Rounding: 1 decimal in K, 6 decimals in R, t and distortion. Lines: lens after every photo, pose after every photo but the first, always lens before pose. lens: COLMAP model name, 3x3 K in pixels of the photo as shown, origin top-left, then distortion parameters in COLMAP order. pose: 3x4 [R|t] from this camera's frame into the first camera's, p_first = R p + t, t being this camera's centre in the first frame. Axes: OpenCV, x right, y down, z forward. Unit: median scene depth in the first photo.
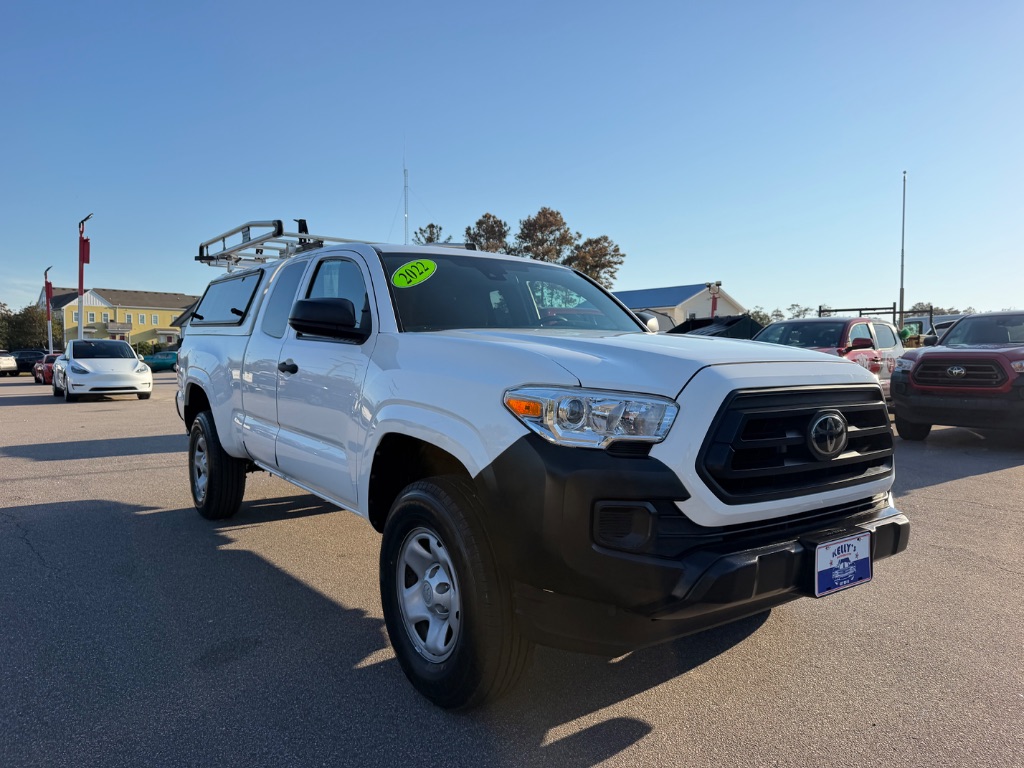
lens RADIAL K [[718.7, 0, 508.2], [0, 718.7, 394.3], [0, 0, 1]] dist [0.017922, -0.026153]
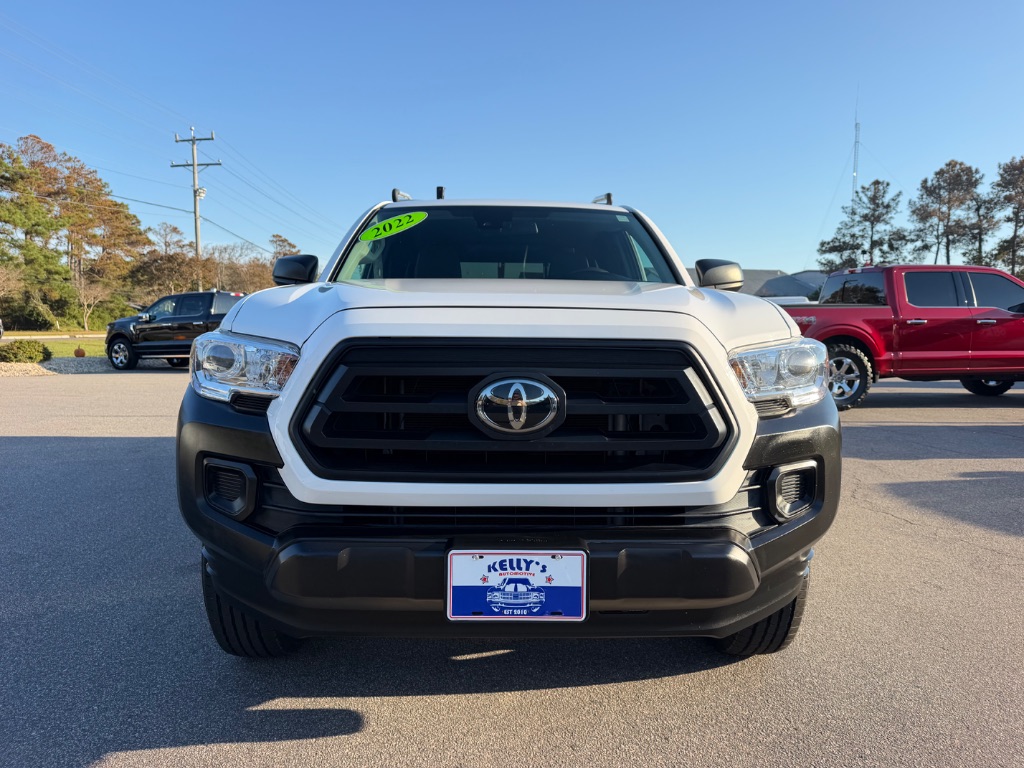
lens RADIAL K [[718.7, 0, 517.0], [0, 718.7, 382.0], [0, 0, 1]] dist [0.017922, -0.026153]
pose [[0.828491, 0.046564, -0.558064, 0.048410], [-0.035886, 0.998903, 0.030072, 0.000561], [0.558852, -0.004888, 0.829253, 0.022793]]
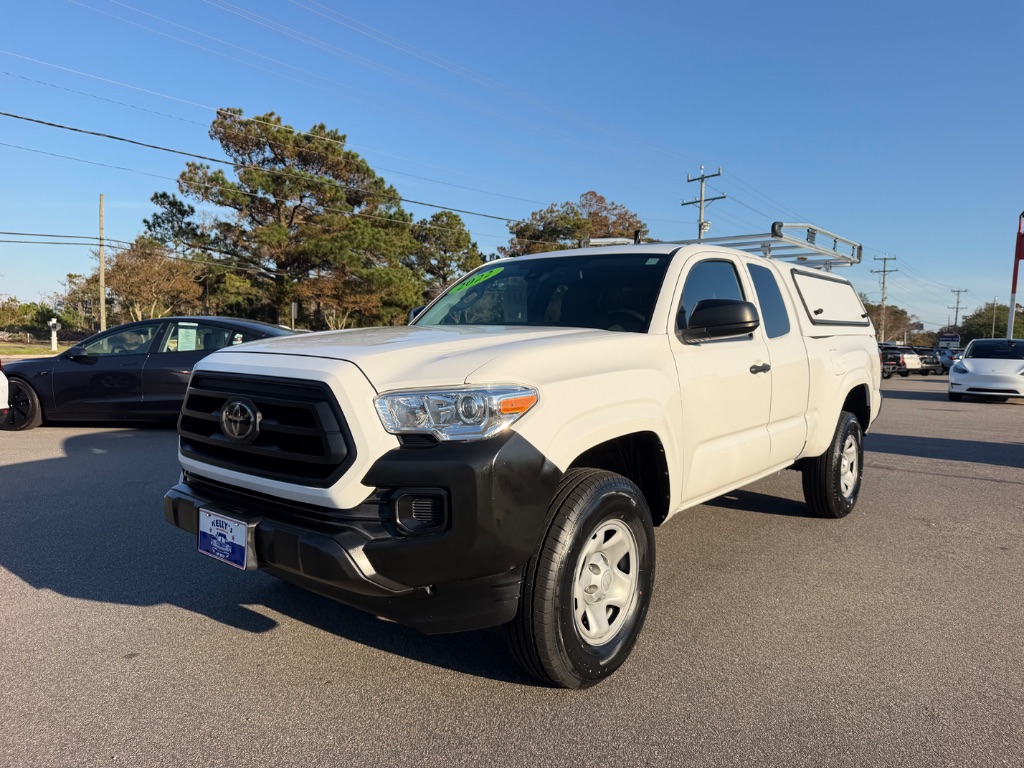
lens RADIAL K [[718.7, 0, 513.3], [0, 718.7, 392.3], [0, 0, 1]] dist [0.017922, -0.026153]
pose [[0.266273, 0.067310, -0.961544, 0.091038], [-0.070435, 0.996251, 0.050235, -0.003935], [0.961321, 0.054350, 0.270016, 0.063019]]
